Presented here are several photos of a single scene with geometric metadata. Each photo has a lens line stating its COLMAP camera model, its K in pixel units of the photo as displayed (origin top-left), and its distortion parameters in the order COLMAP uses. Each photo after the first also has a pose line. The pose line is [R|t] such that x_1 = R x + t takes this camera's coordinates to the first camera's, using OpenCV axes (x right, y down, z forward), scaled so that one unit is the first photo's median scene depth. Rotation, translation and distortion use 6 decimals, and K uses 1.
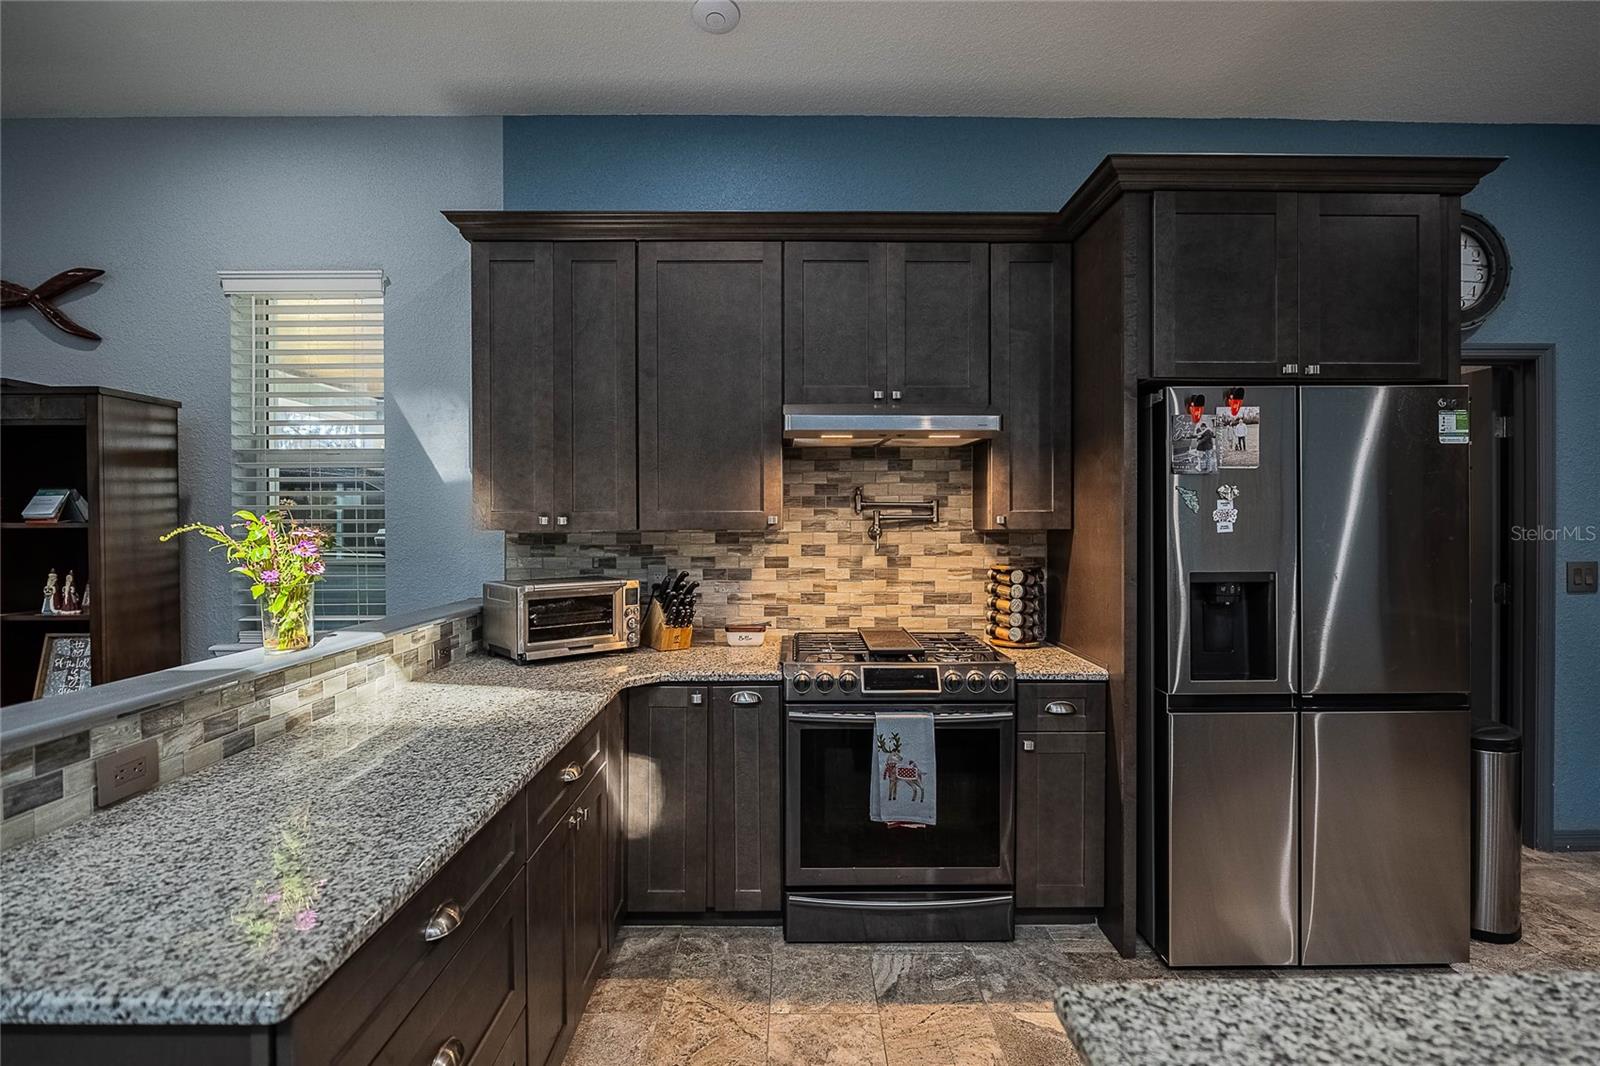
lens RADIAL K [[784.0, 0, 800.2], [0, 784.0, 526.1], [0, 0, 1]] dist [-0.006477, -0.002387]
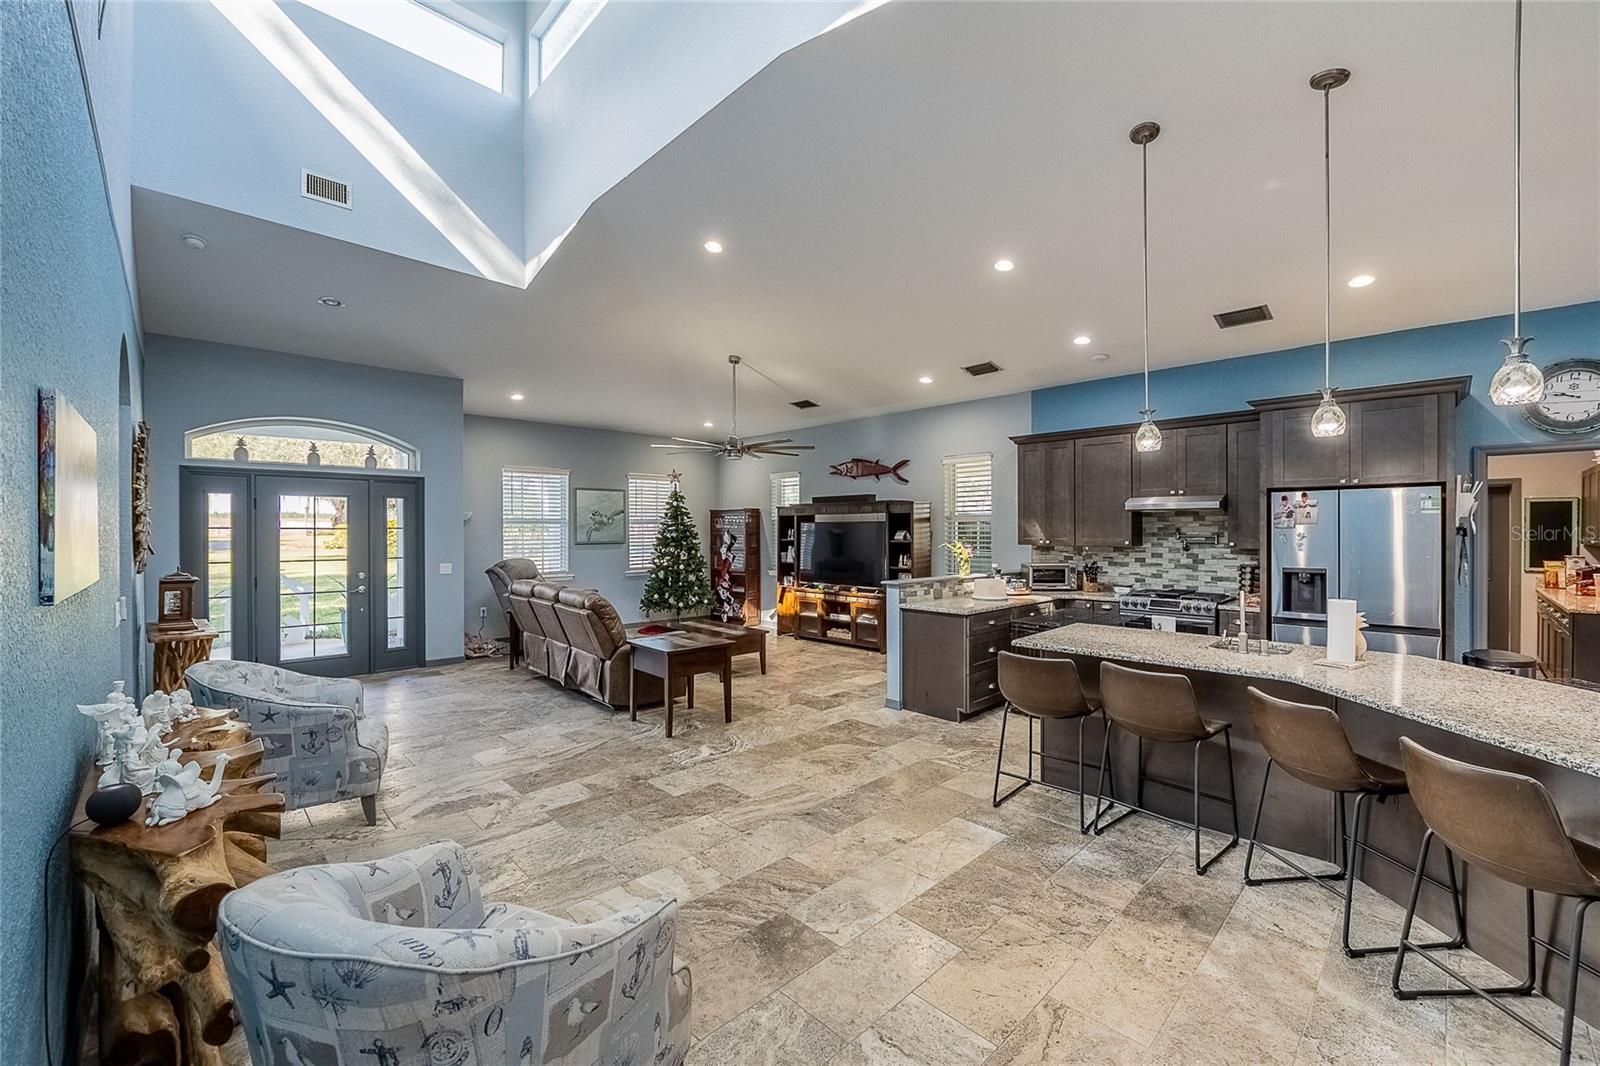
lens RADIAL K [[639.6, 0, 800.0], [0, 639.6, 533.0], [0, 0, 1]] dist [-0.013460, 0.000021]
pose [[0.691652, 0.003851, -0.722221, 0.727020], [-0.004590, 0.999989, 0.000937, -0.036450], [0.722217, 0.002667, 0.691662, -1.210545]]
